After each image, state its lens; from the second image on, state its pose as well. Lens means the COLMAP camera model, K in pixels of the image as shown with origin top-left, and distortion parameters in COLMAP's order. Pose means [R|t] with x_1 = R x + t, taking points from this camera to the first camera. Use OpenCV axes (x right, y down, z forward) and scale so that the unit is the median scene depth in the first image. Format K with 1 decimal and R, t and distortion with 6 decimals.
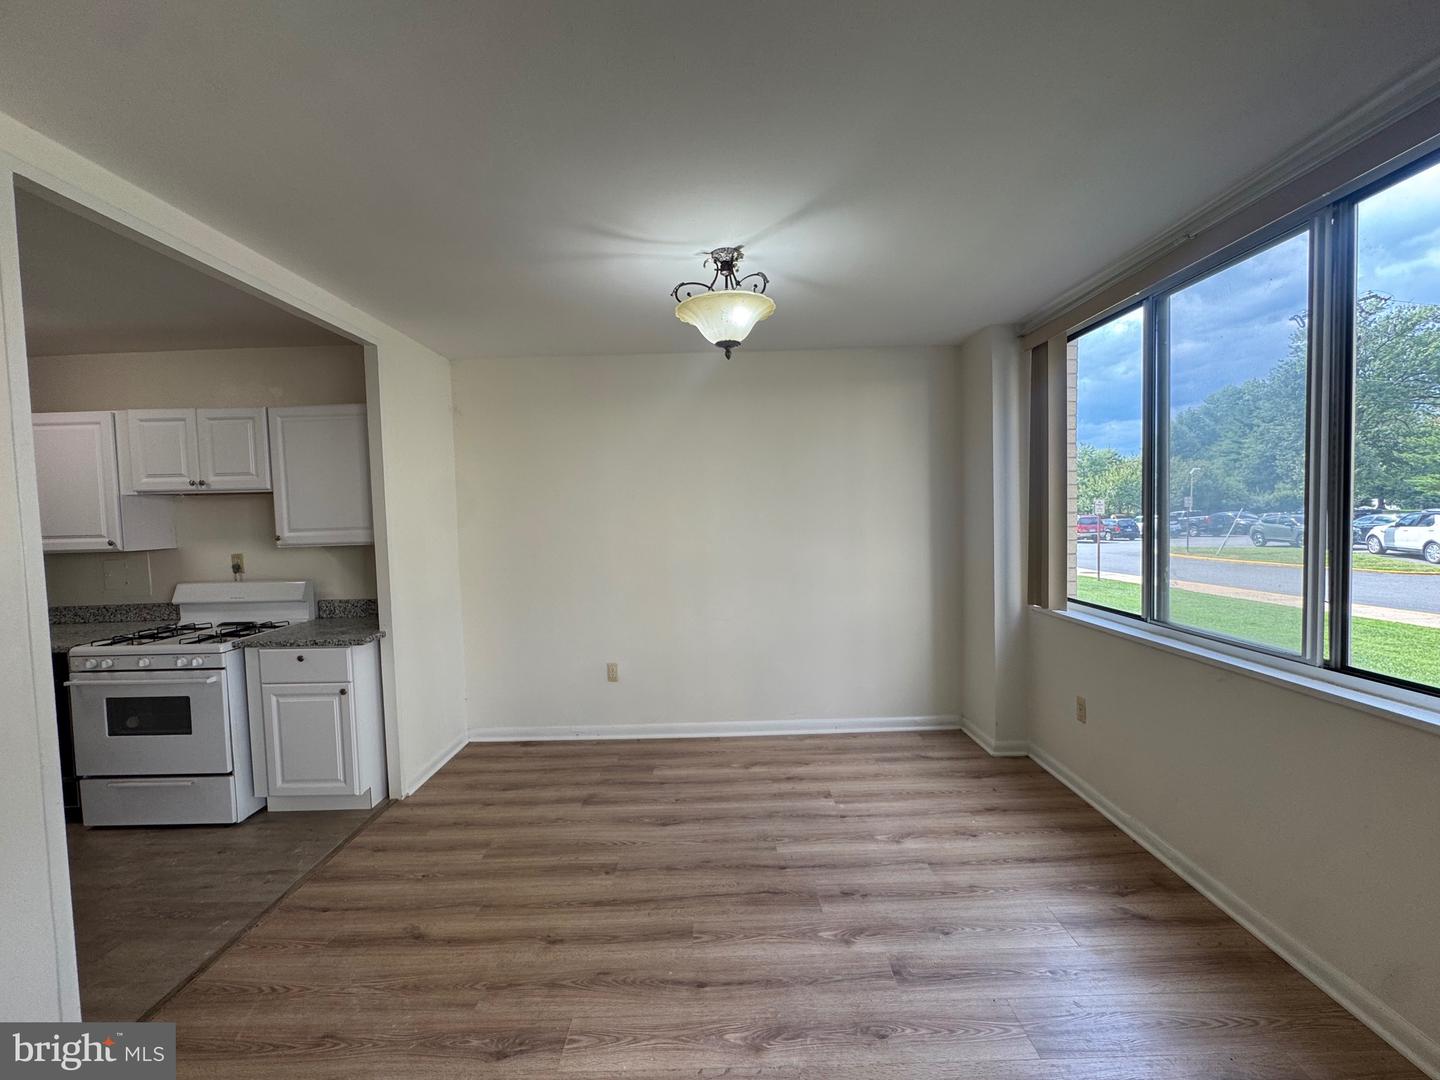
lens RADIAL K [[574.4, 0, 720.0], [0, 574.4, 540.0], [0, 0, 1]] dist [-0.004305, 0.000105]
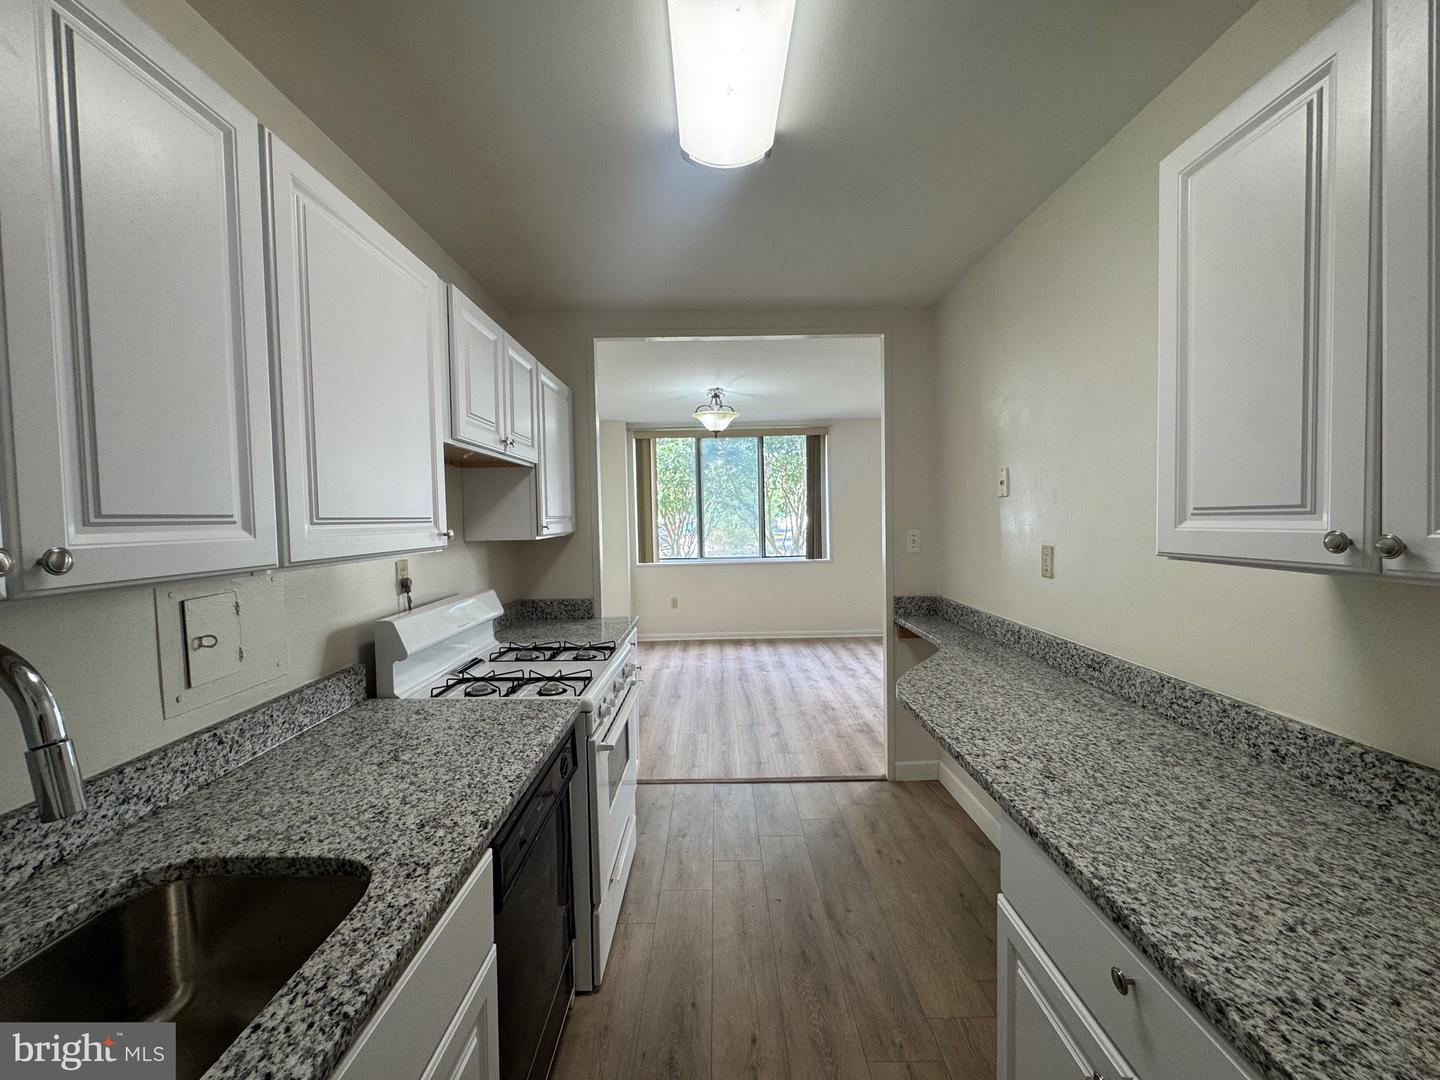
lens RADIAL K [[574.4, 0, 720.0], [0, 574.4, 540.0], [0, 0, 1]] dist [-0.004305, 0.000105]
pose [[-0.004427, -0.014871, 0.999880, -1.666673], [0.068292, 0.997551, 0.015138, 0.021288], [-0.997656, 0.068351, -0.003401, 0.809168]]
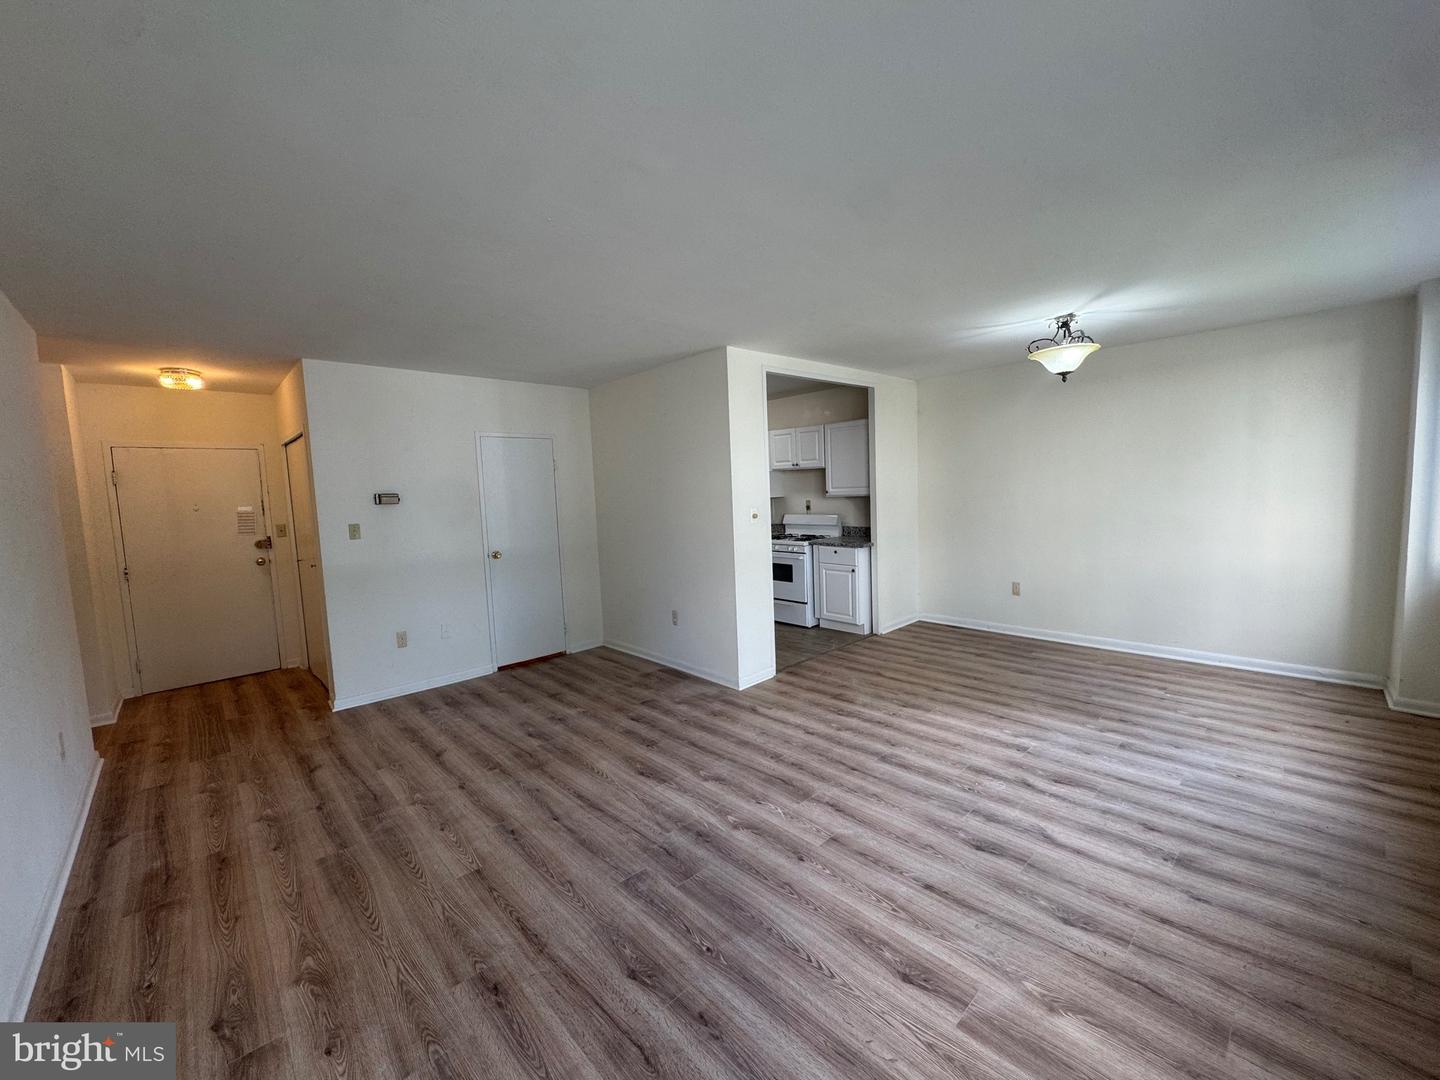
lens RADIAL K [[574.4, 0, 720.0], [0, 574.4, 540.0], [0, 0, 1]] dist [-0.004305, 0.000105]
pose [[0.687467, 0.066696, -0.723146, 0.432742], [-0.010764, 0.996600, 0.081683, 0.004046], [0.726136, -0.048371, 0.685848, -0.658398]]
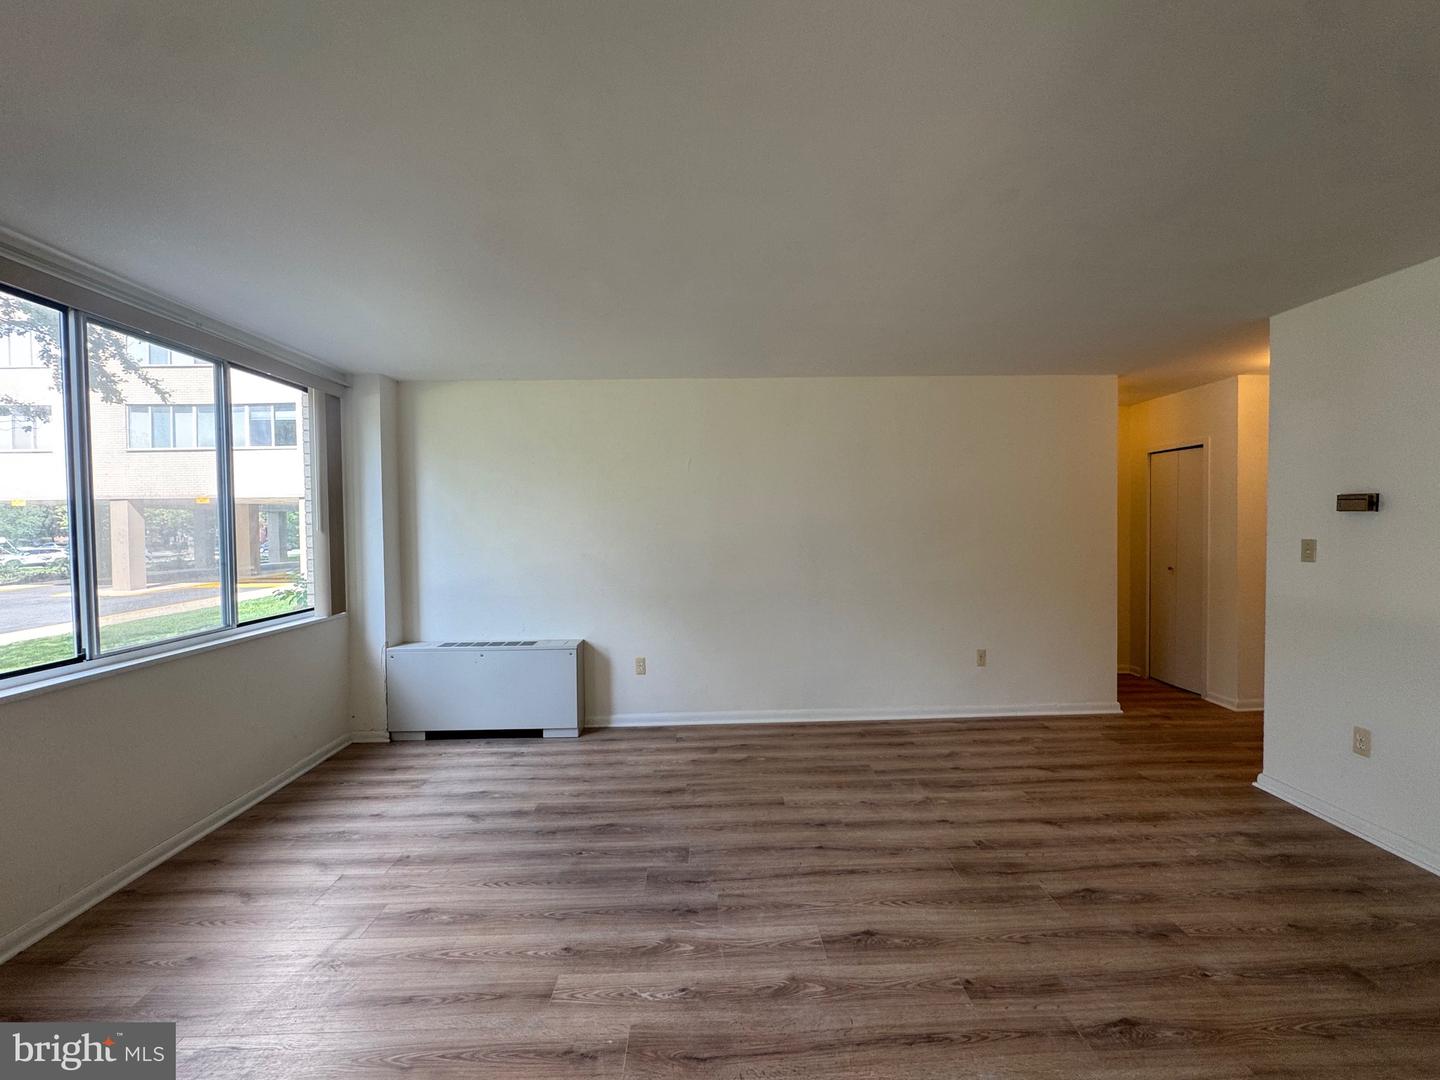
lens RADIAL K [[574.4, 0, 720.0], [0, 574.4, 540.0], [0, 0, 1]] dist [-0.004305, 0.000105]
pose [[-0.998718, 0.040283, -0.030669, -0.224380], [0.037893, 0.996472, 0.074878, -0.019464], [0.033577, 0.073620, -0.996721, 0.612483]]
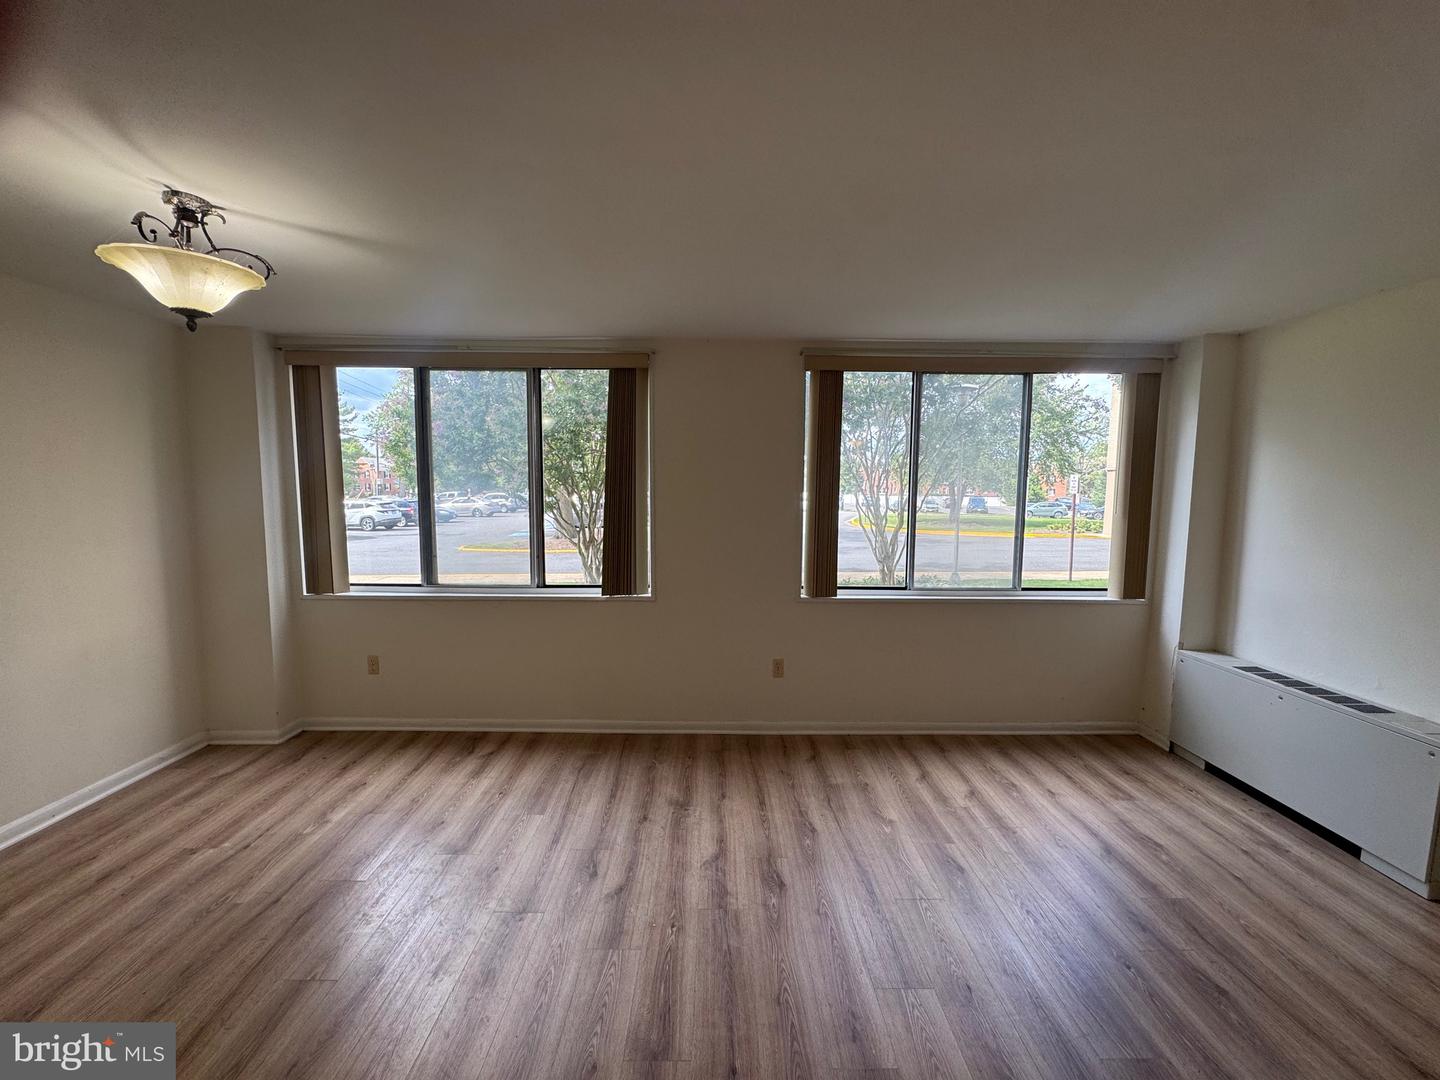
lens RADIAL K [[574.4, 0, 720.0], [0, 574.4, 540.0], [0, 0, 1]] dist [-0.004305, 0.000105]
pose [[-0.008016, -0.063391, 0.997957, -0.646933], [0.038507, 0.997229, 0.063654, -0.036161], [-0.999226, 0.038939, -0.005553, 0.217186]]
